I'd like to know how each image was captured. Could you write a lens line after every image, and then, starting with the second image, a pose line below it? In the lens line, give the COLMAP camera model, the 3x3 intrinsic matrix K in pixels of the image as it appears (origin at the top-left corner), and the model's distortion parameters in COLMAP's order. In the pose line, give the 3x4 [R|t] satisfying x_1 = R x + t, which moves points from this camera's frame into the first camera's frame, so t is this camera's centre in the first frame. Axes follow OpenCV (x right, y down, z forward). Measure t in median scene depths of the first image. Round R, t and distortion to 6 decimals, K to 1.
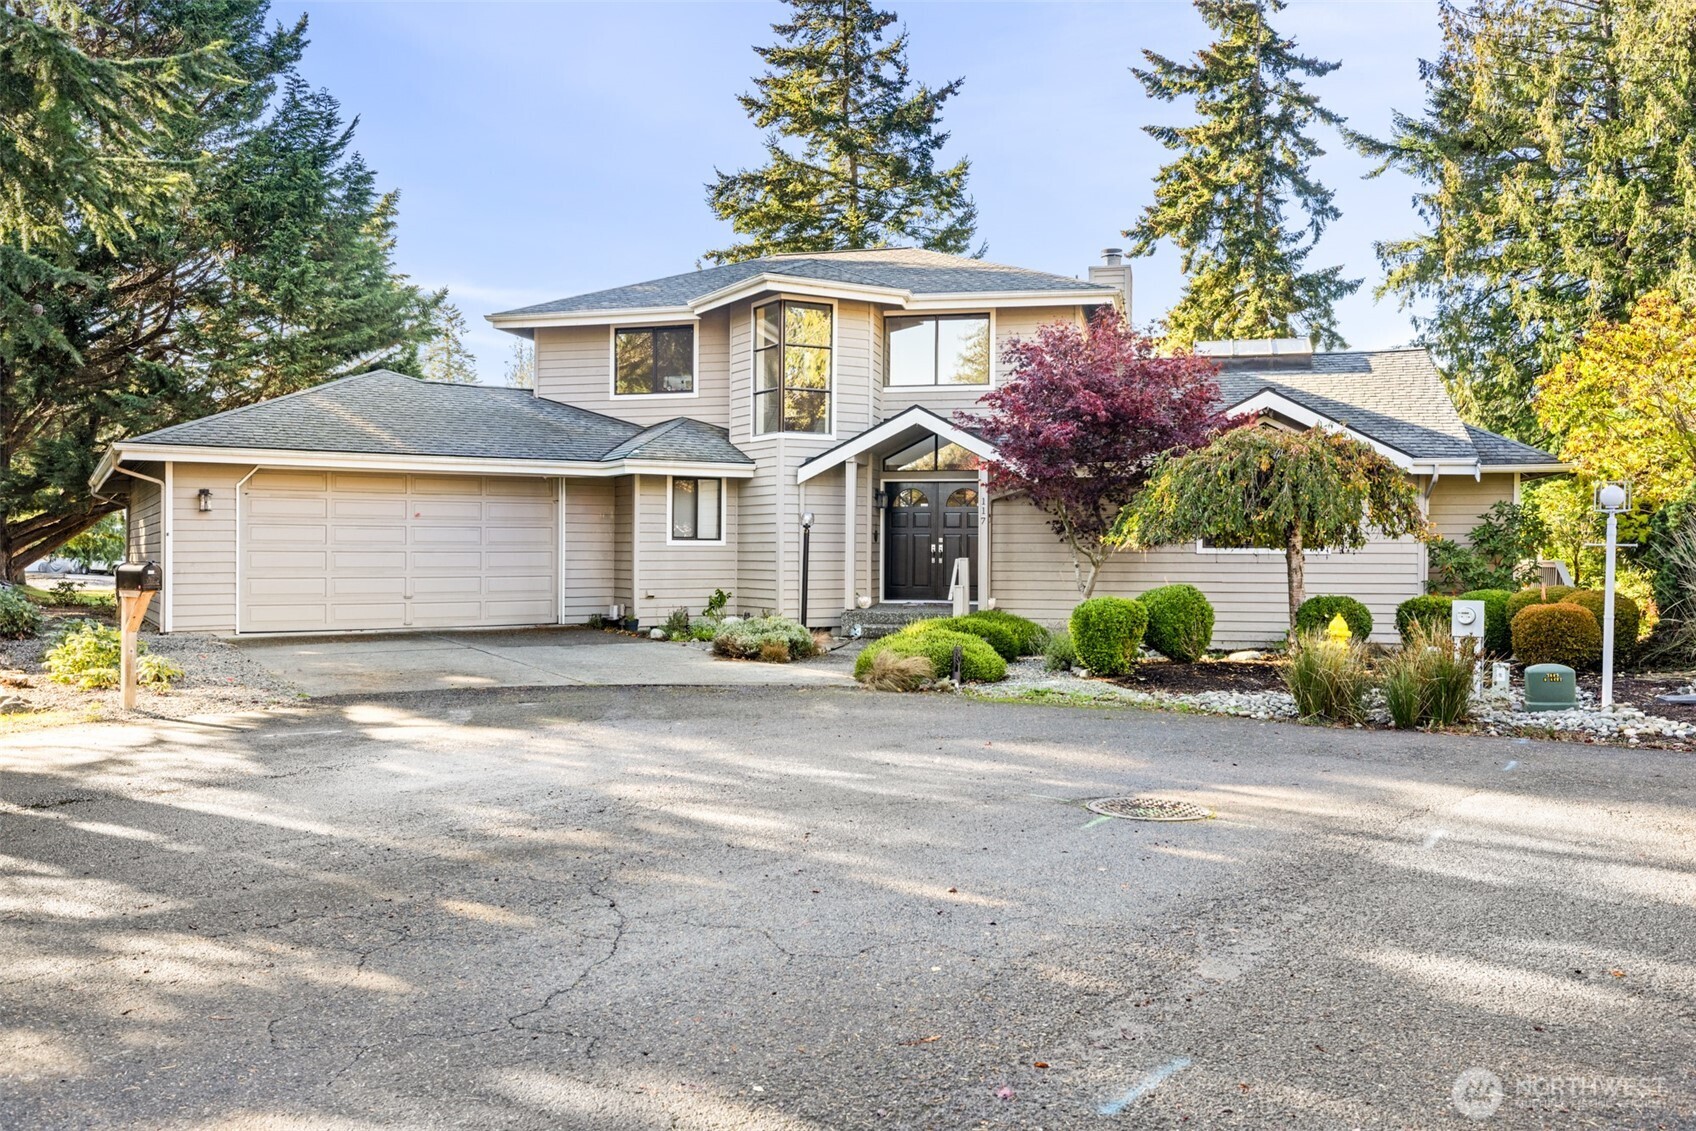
lens RADIAL K [[1269.2, 0, 848.0], [0, 1269.2, 565.5], [0, 0, 1]] dist [0.006196, 0.000533]
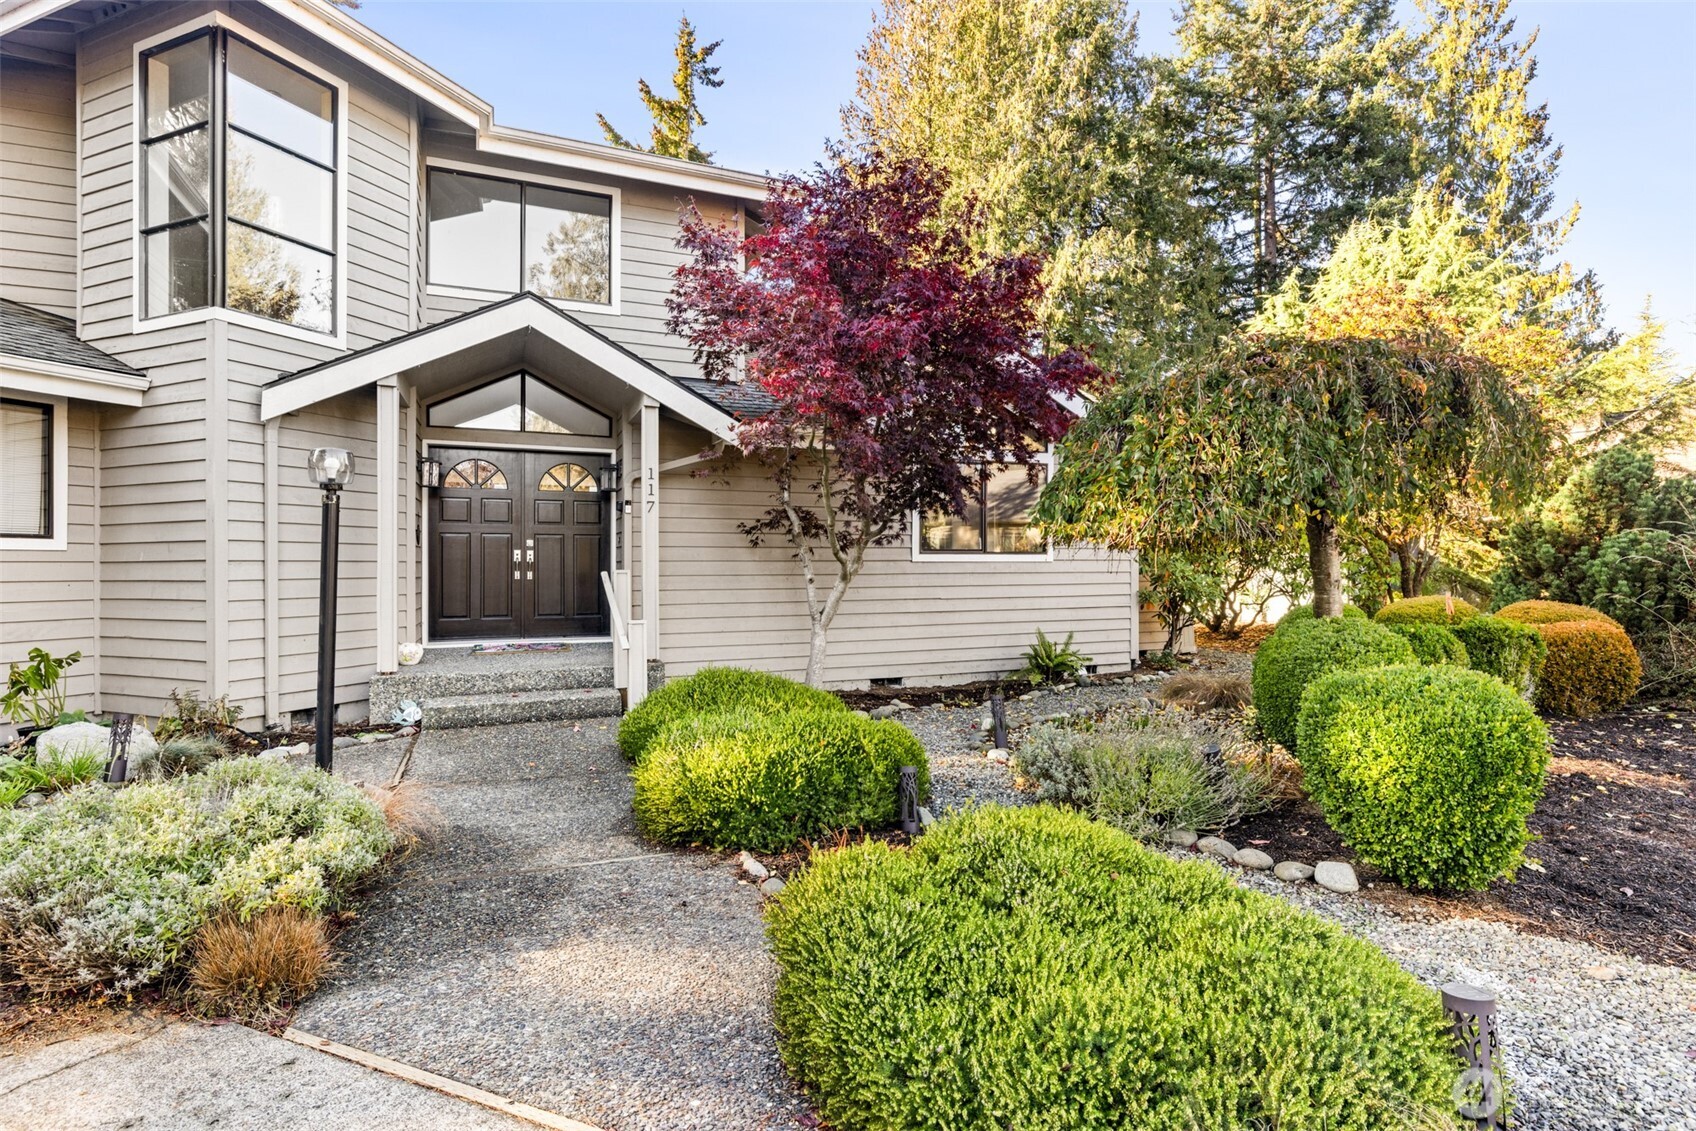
lens RADIAL K [[828.2, 0, 875.8], [0, 828.2, 574.2], [0, 0, 1]] dist [0.001793, -0.010428]
pose [[0.794925, -0.013511, 0.606558, -0.043234], [0.014895, 0.999885, 0.002751, -0.003089], [-0.606525, 0.006848, 0.795035, 0.582581]]
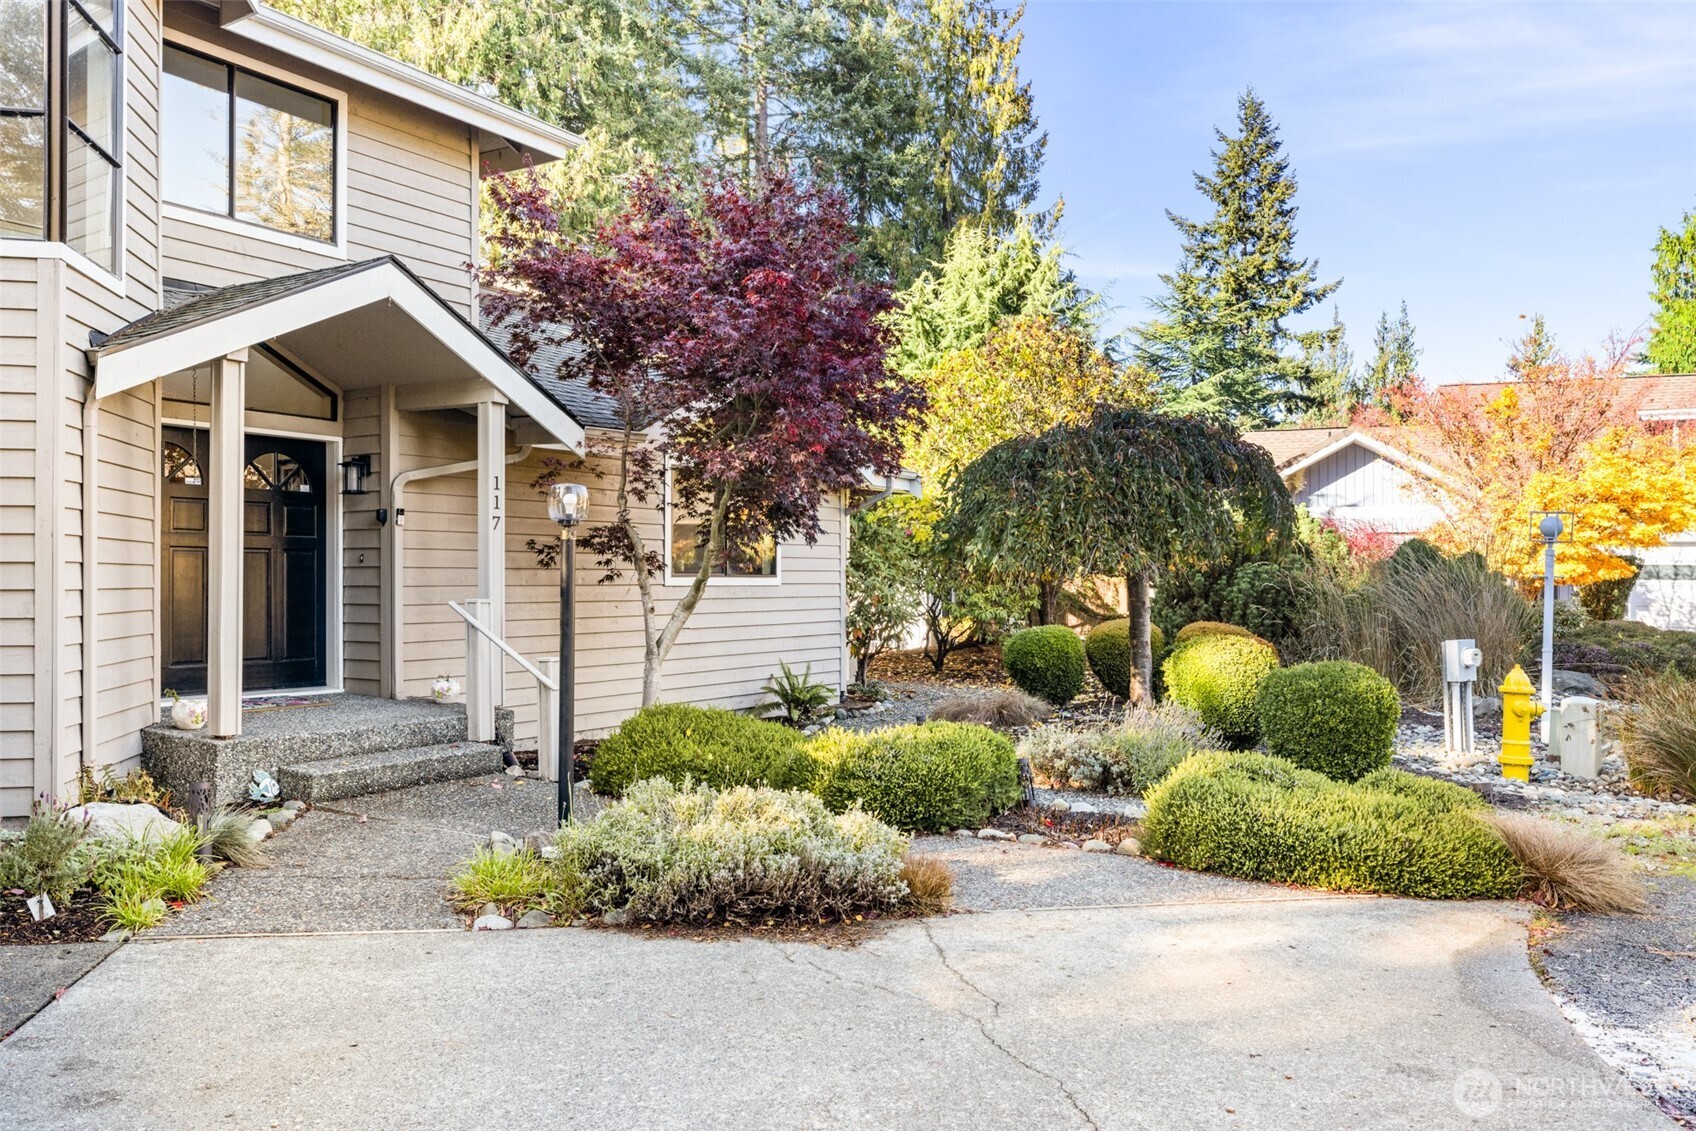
lens RADIAL K [[1269.2, 0, 848.0], [0, 1269.2, 565.5], [0, 0, 1]] dist [0.006196, 0.000533]
pose [[0.317075, 0.005168, 0.948387, -0.294890], [0.011139, 0.999896, -0.009173, -0.011631], [-0.948335, 0.013473, 0.316984, 0.660270]]
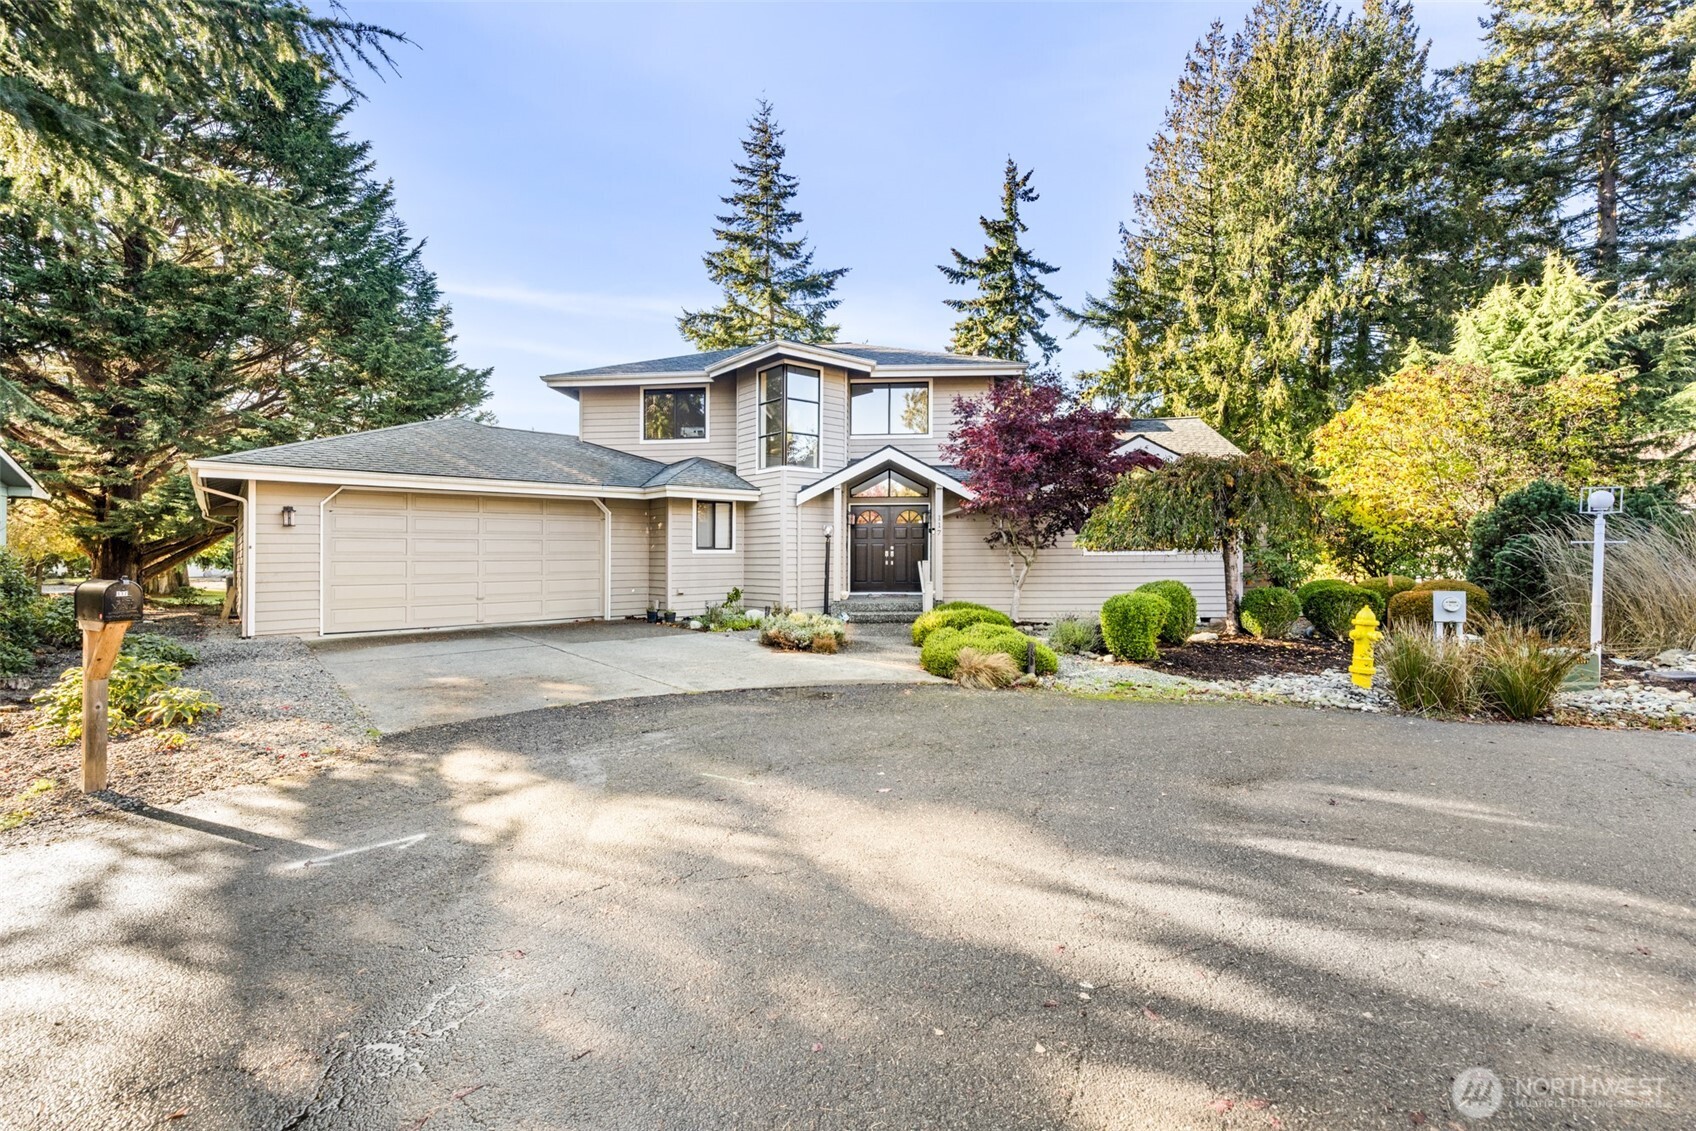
lens RADIAL K [[718.4, 0, 838.9], [0, 718.4, 544.1], [0, 0, 1]] dist [0.001213, 0.000687]
pose [[0.988710, -0.008123, 0.149621, -0.102944], [0.012630, 0.999494, -0.029197, -0.002267], [-0.149308, 0.030757, 0.988312, 0.253893]]
